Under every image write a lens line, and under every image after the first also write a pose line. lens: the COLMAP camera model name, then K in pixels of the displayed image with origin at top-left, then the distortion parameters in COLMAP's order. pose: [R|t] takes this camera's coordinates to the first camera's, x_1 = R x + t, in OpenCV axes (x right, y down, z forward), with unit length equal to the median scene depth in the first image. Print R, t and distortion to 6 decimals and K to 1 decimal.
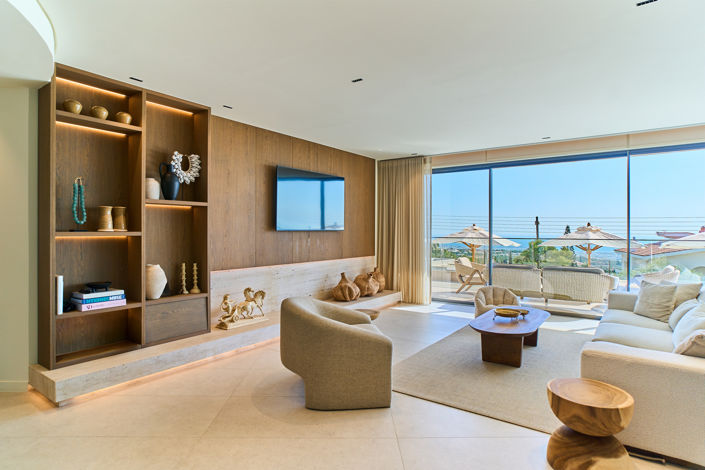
lens RADIAL K [[393.3, 0, 351.3], [0, 393.3, 229.6], [0, 0, 1]] dist [-0.054250, 0.037827]
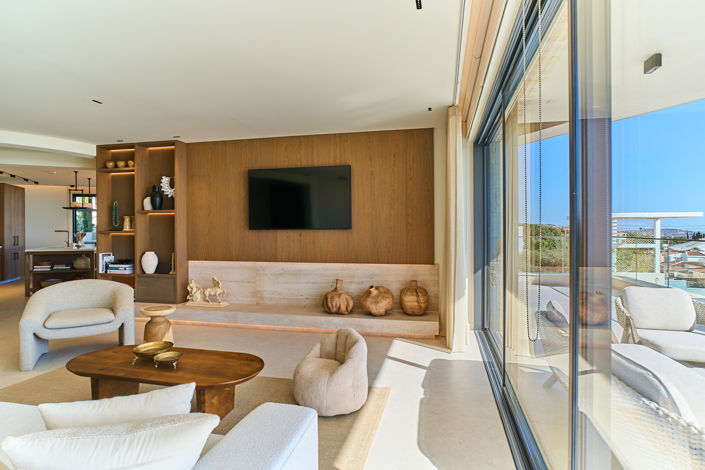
lens RADIAL K [[393.3, 0, 351.3], [0, 393.3, 229.6], [0, 0, 1]] dist [-0.054250, 0.037827]
pose [[0.388283, 0.001723, -0.921538, 1.143940], [0.006388, 0.999969, 0.004561, -0.001260], [0.921518, -0.007658, 0.388260, 1.038420]]
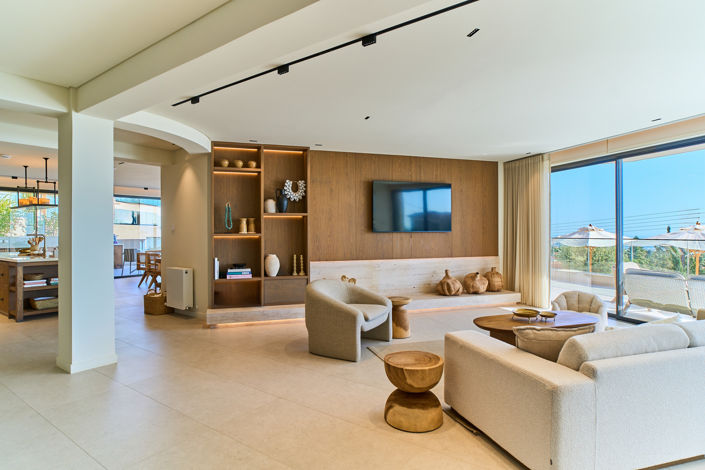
lens RADIAL K [[393.3, 0, 351.3], [0, 393.3, 229.6], [0, 0, 1]] dist [-0.054250, 0.037827]
pose [[0.806335, -0.007934, -0.591406, 0.620748], [0.006264, 0.999969, -0.004874, -0.000371], [0.591426, 0.000225, 0.806359, -0.076789]]
